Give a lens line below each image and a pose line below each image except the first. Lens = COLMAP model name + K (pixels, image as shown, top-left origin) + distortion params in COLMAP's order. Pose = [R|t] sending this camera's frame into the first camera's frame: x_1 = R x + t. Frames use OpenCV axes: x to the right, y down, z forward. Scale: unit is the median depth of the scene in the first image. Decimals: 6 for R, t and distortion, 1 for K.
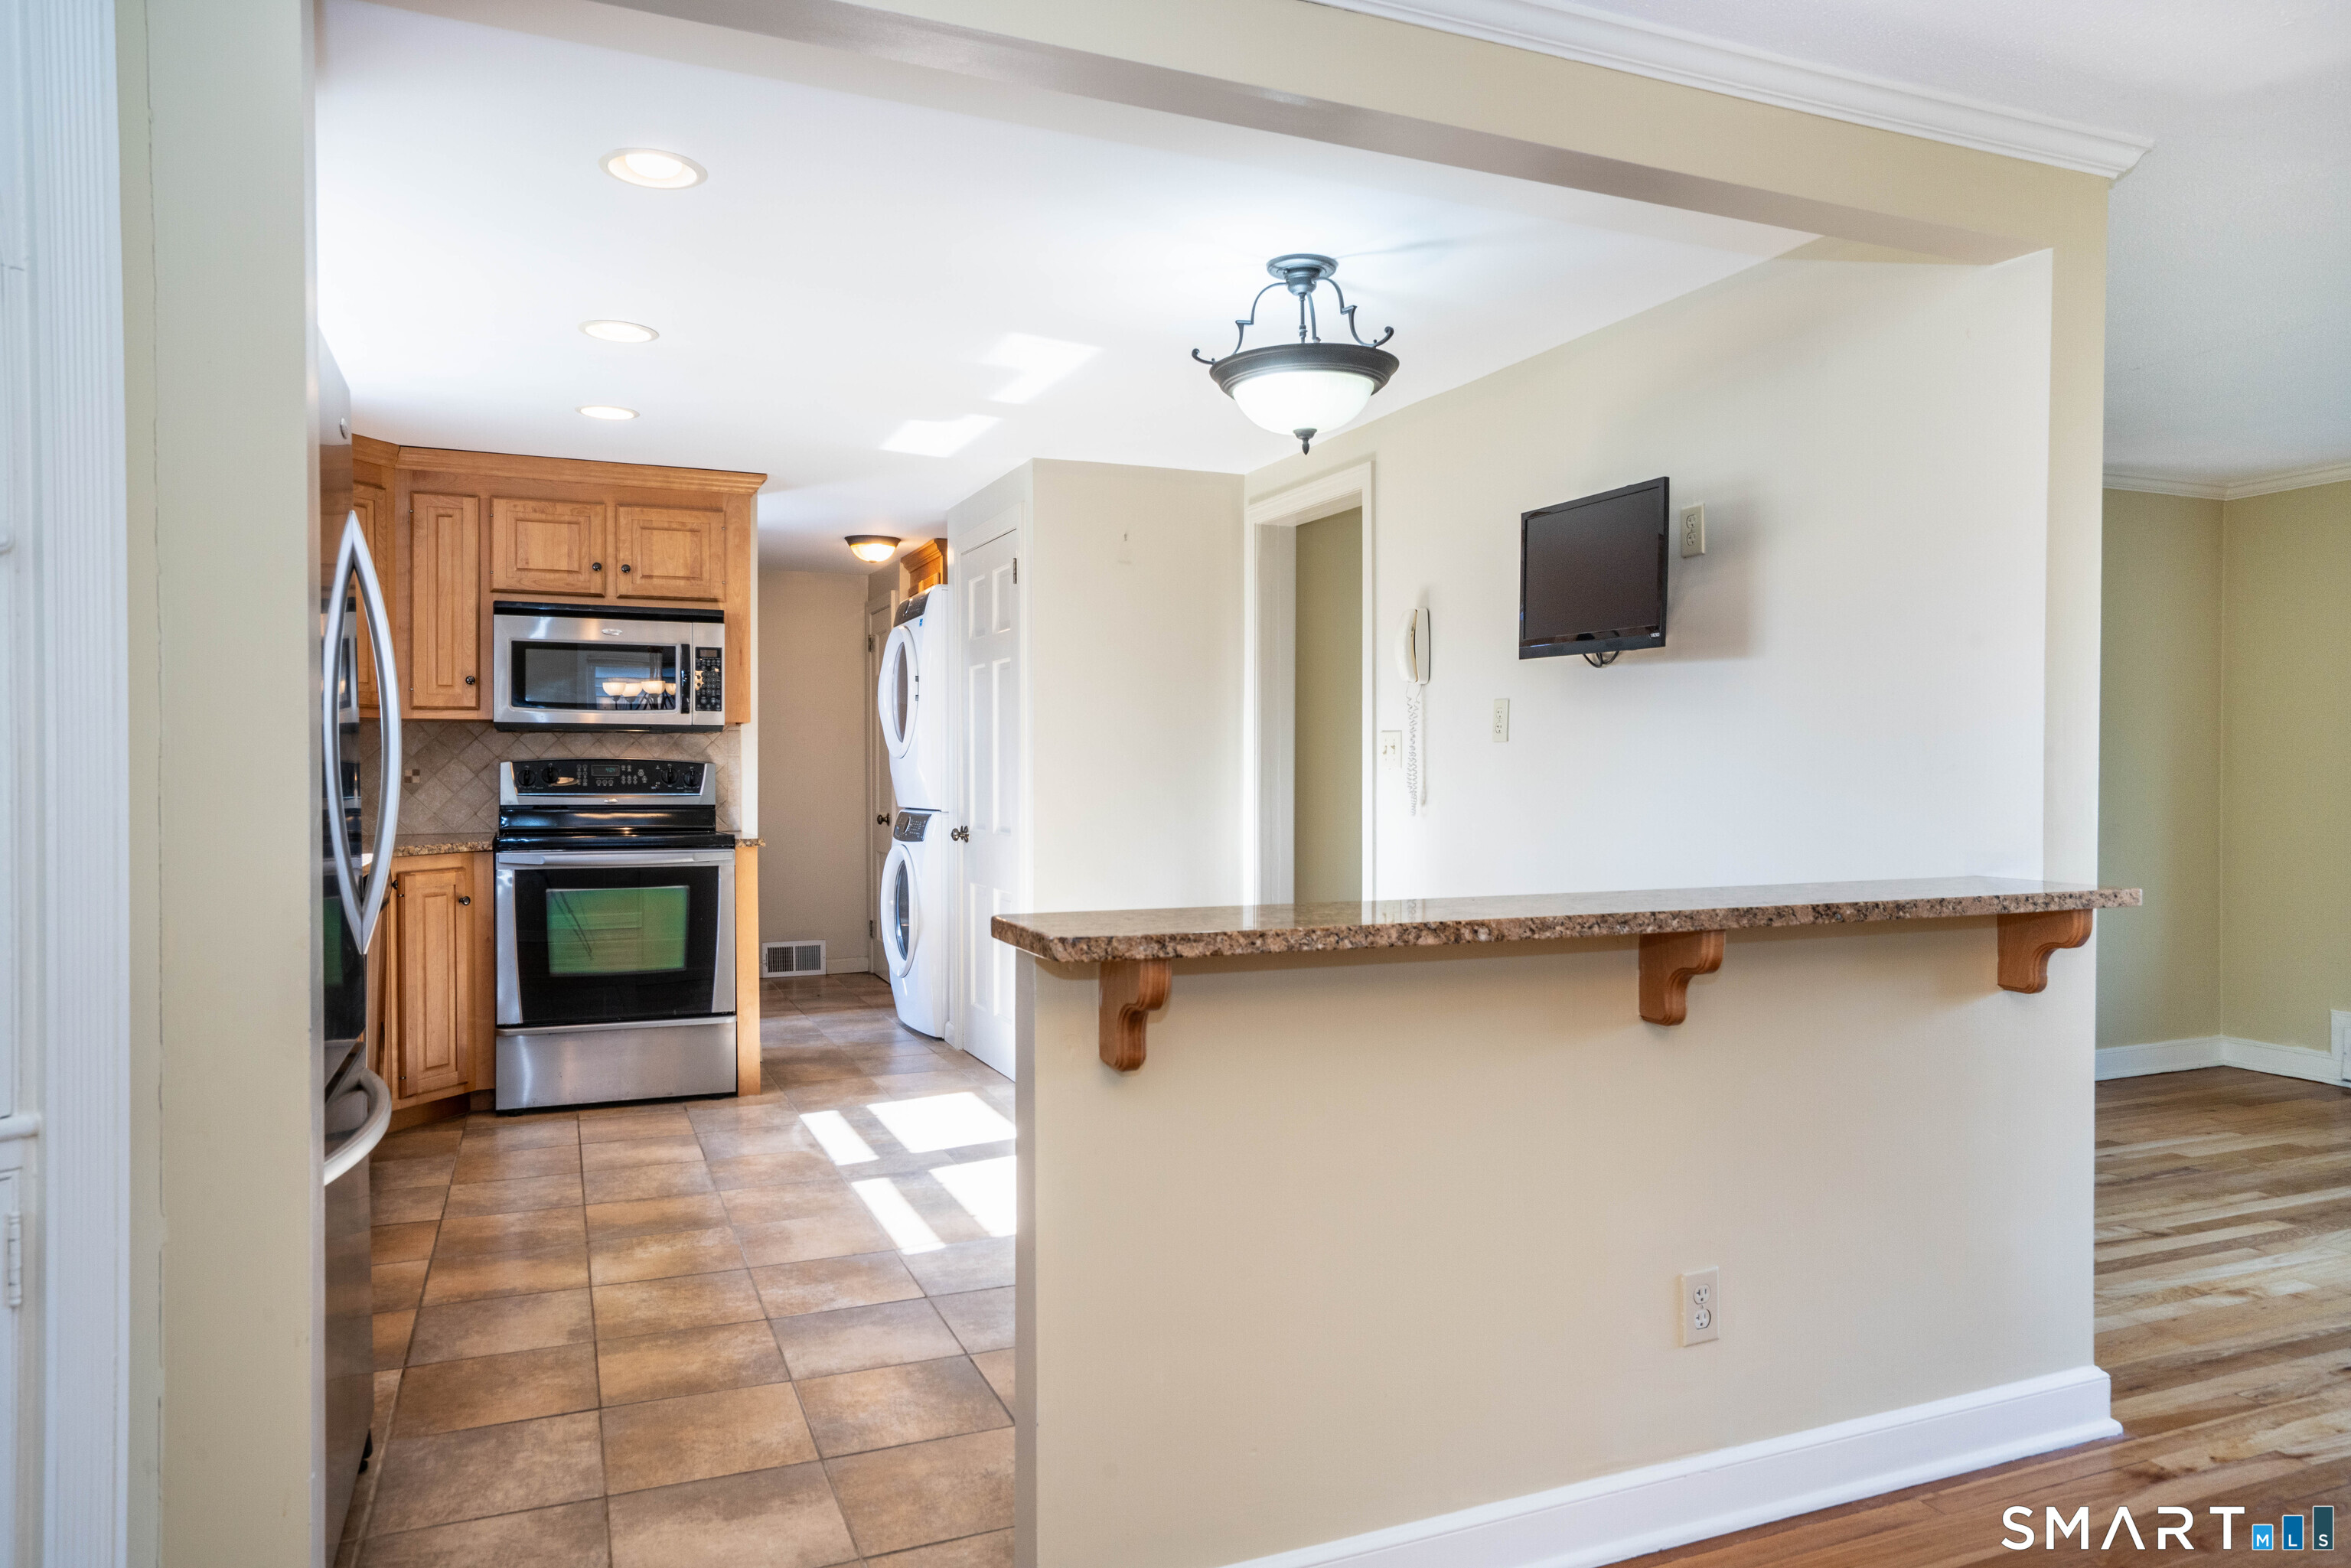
lens RADIAL K [[1497.1, 0, 1158.6], [0, 1497.1, 786.7], [0, 0, 1]] dist [-0.015197, 0.009347]
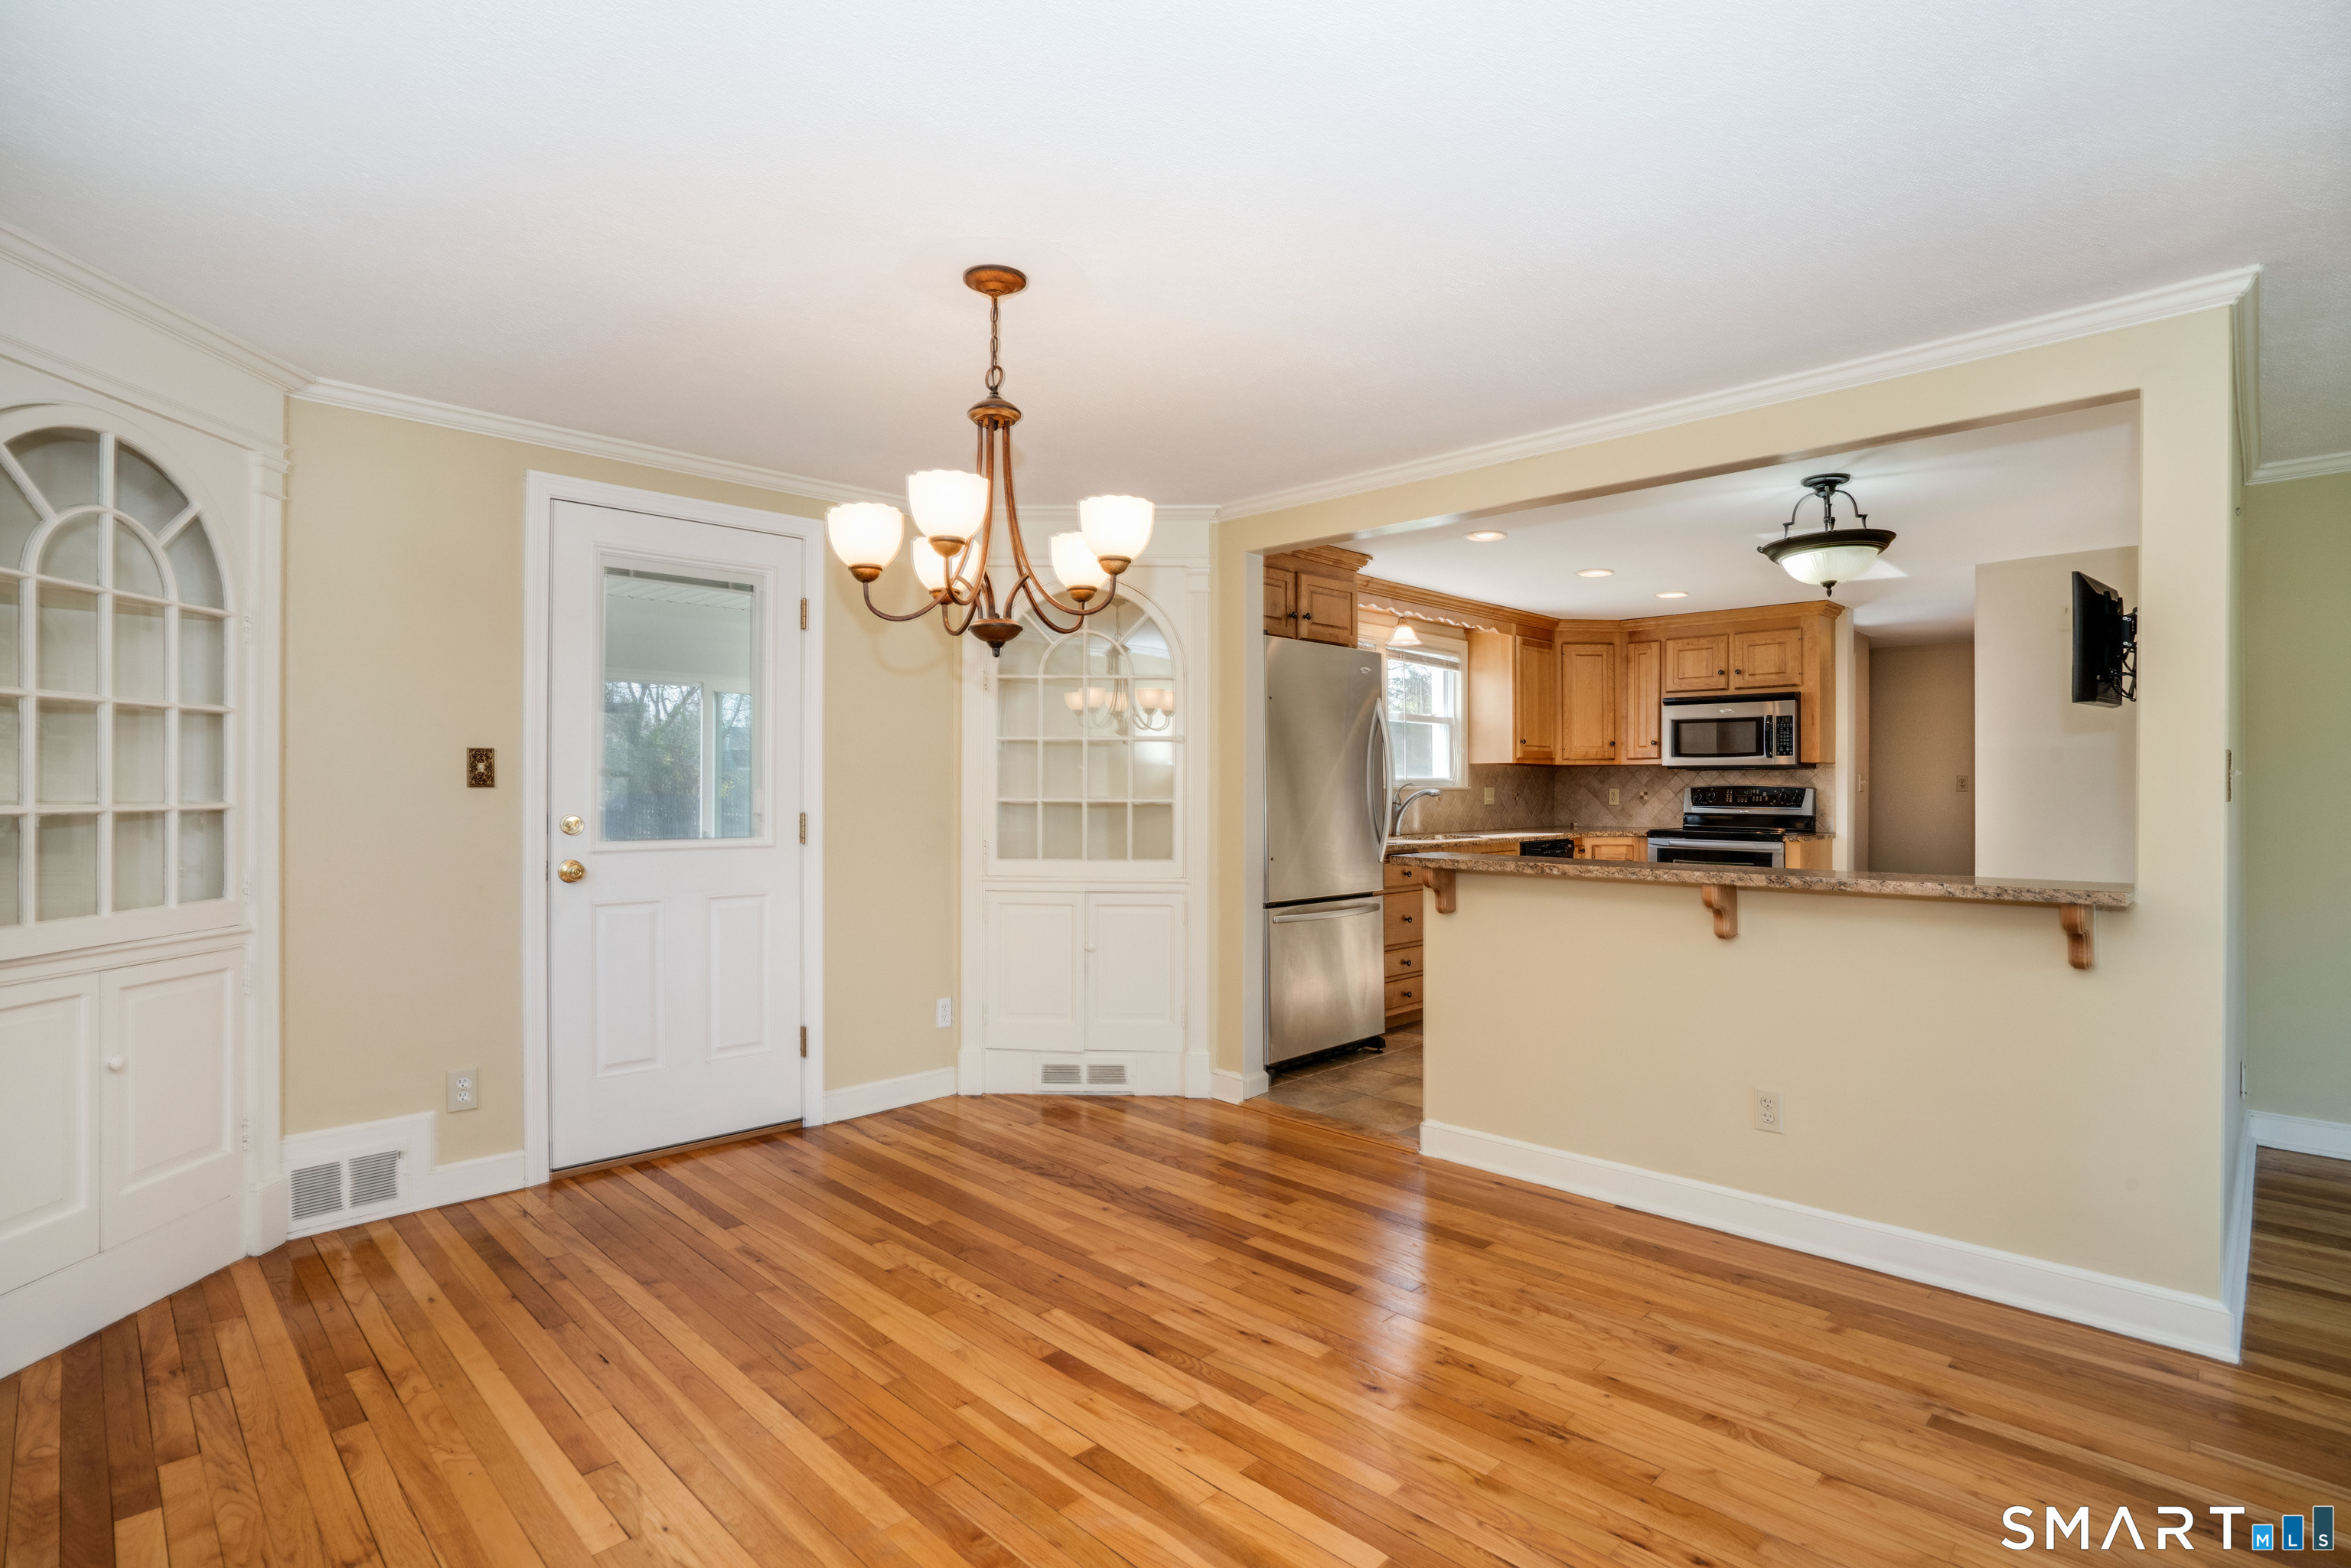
lens RADIAL K [[1121.9, 0, 1174.5], [0, 1121.9, 788.5], [0, 0, 1]] dist [-0.039461, 0.008499]
pose [[0.382547, -0.000564, -0.923936, 0.611341], [-0.010545, 0.999932, -0.004976, -0.003451], [0.923876, 0.011646, 0.382515, -0.059158]]
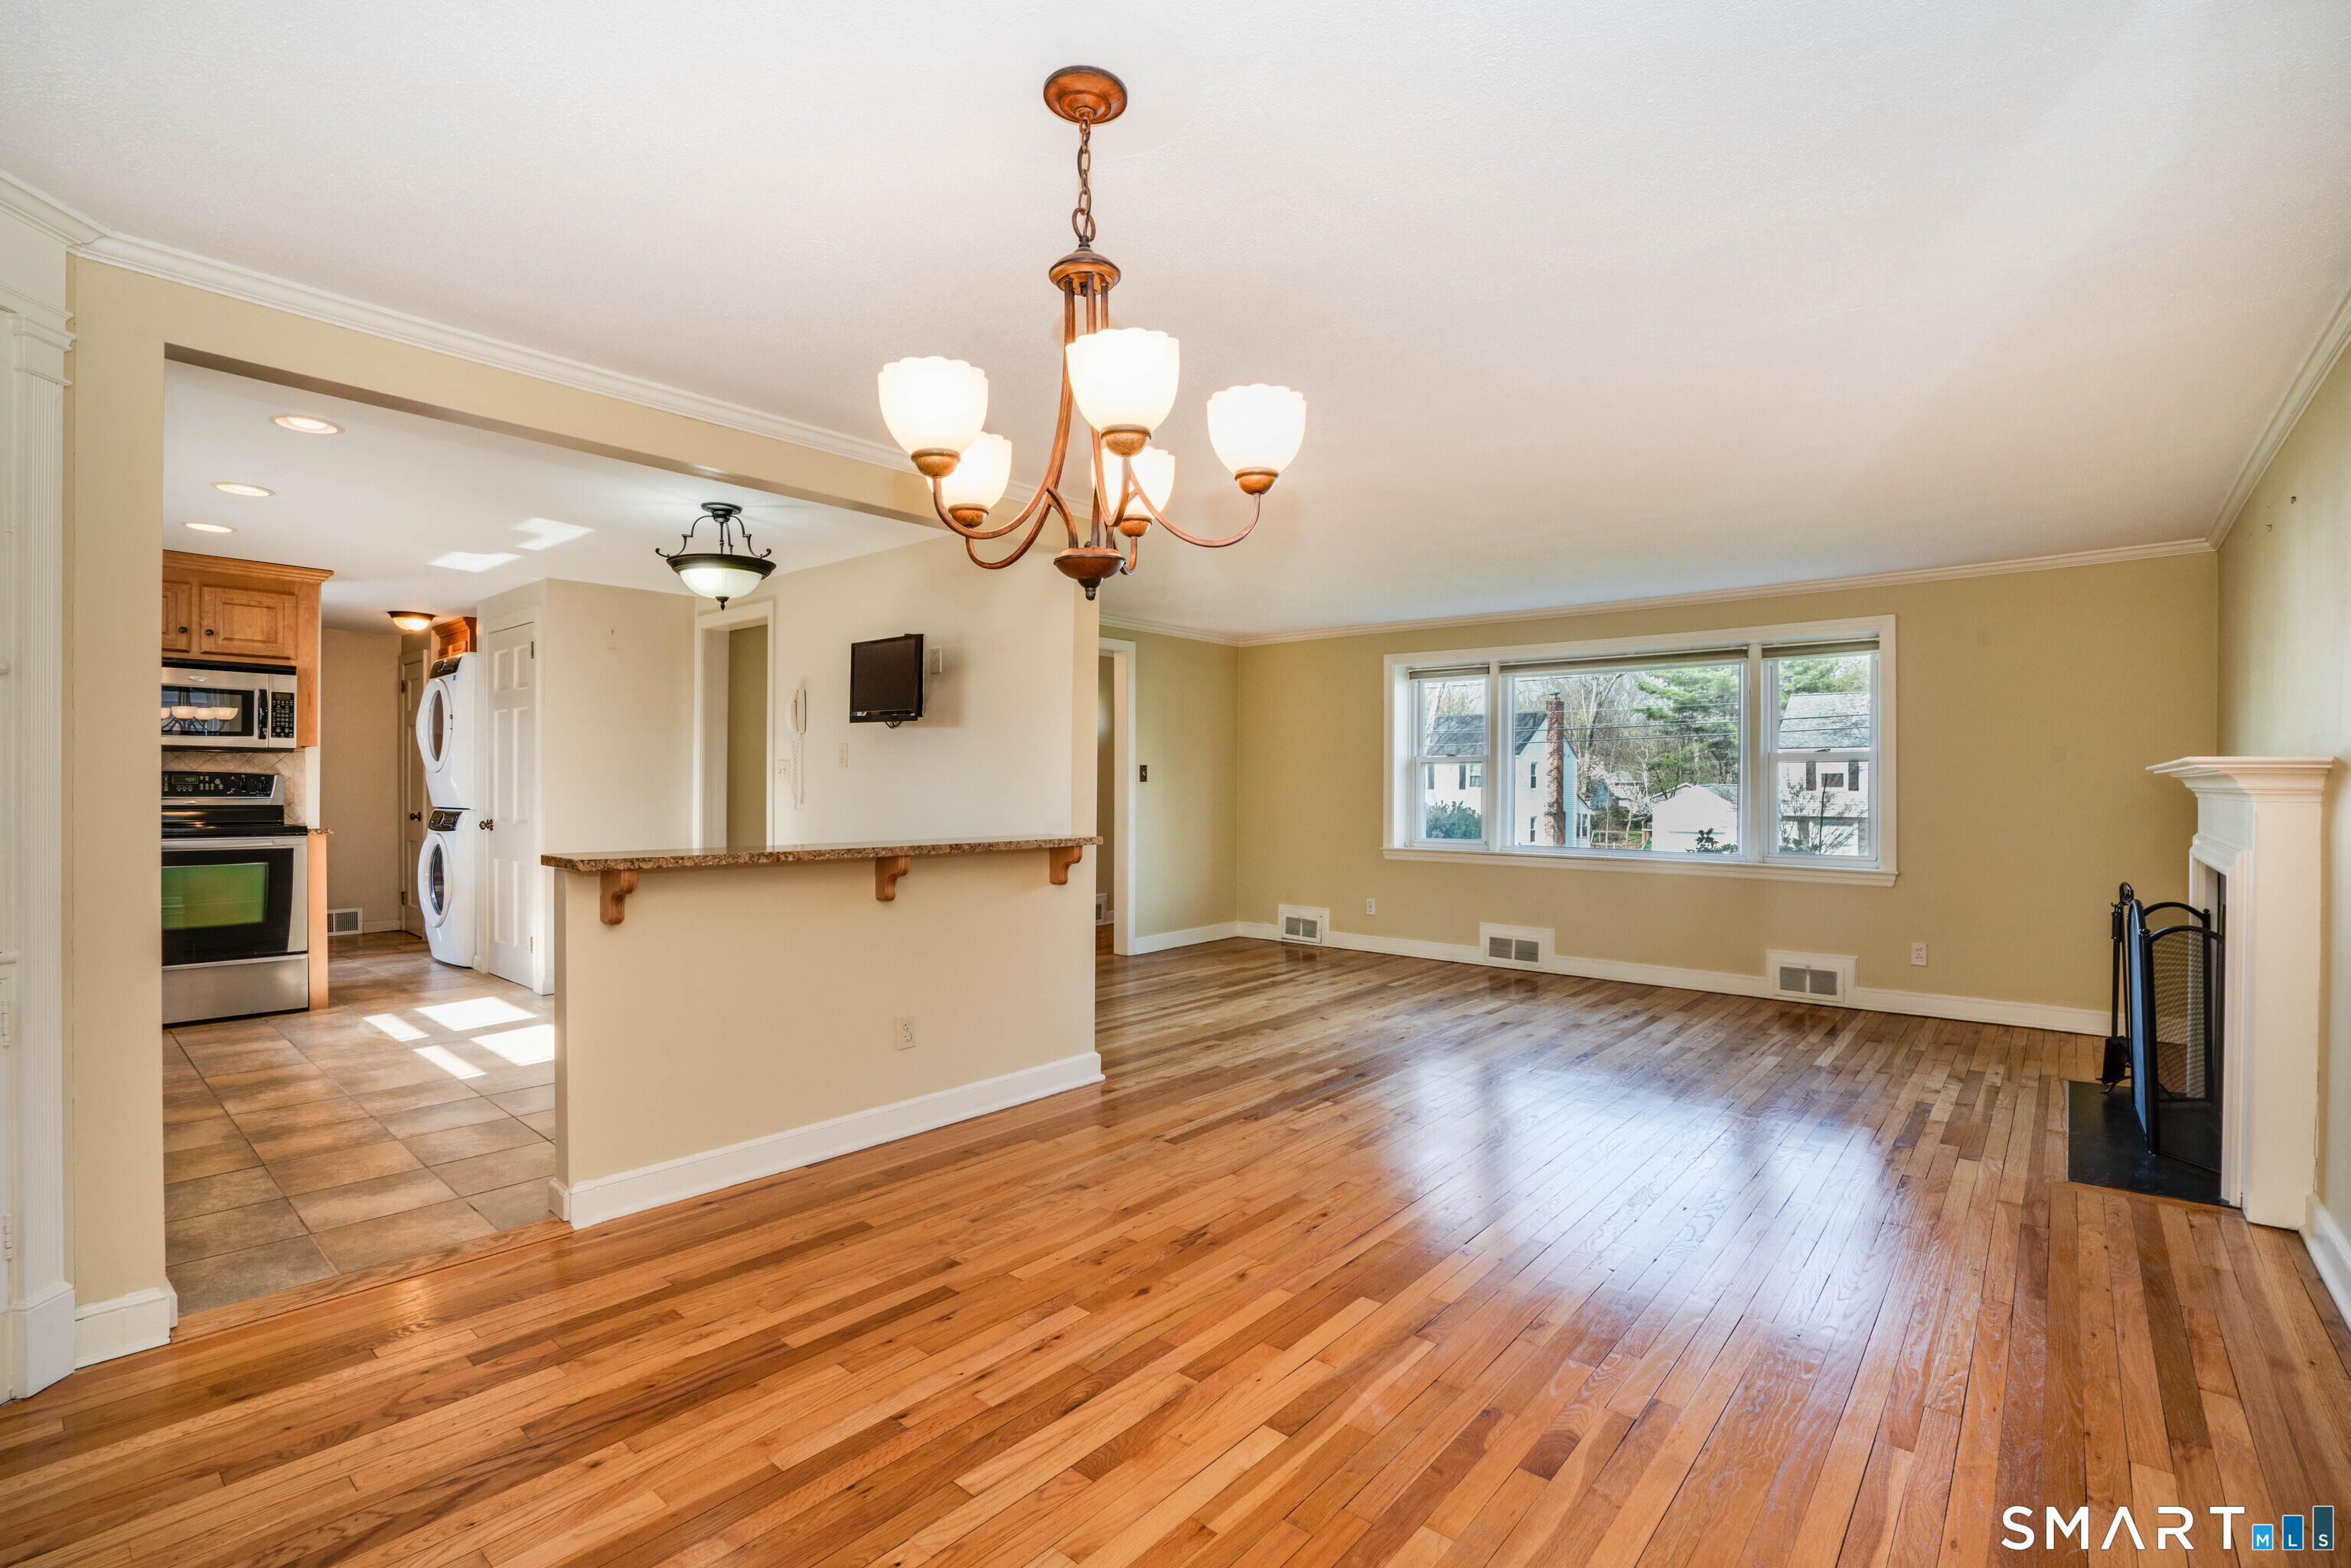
lens RADIAL K [[1072.3, 0, 1154.9], [0, 1072.3, 787.9], [0, 0, 1]] dist [-0.029924, 0.006089]
pose [[0.900011, 0.003267, 0.435855, 0.004106], [-0.000847, 0.999983, -0.005747, 0.001372], [-0.435866, 0.004804, 0.899999, -0.269800]]
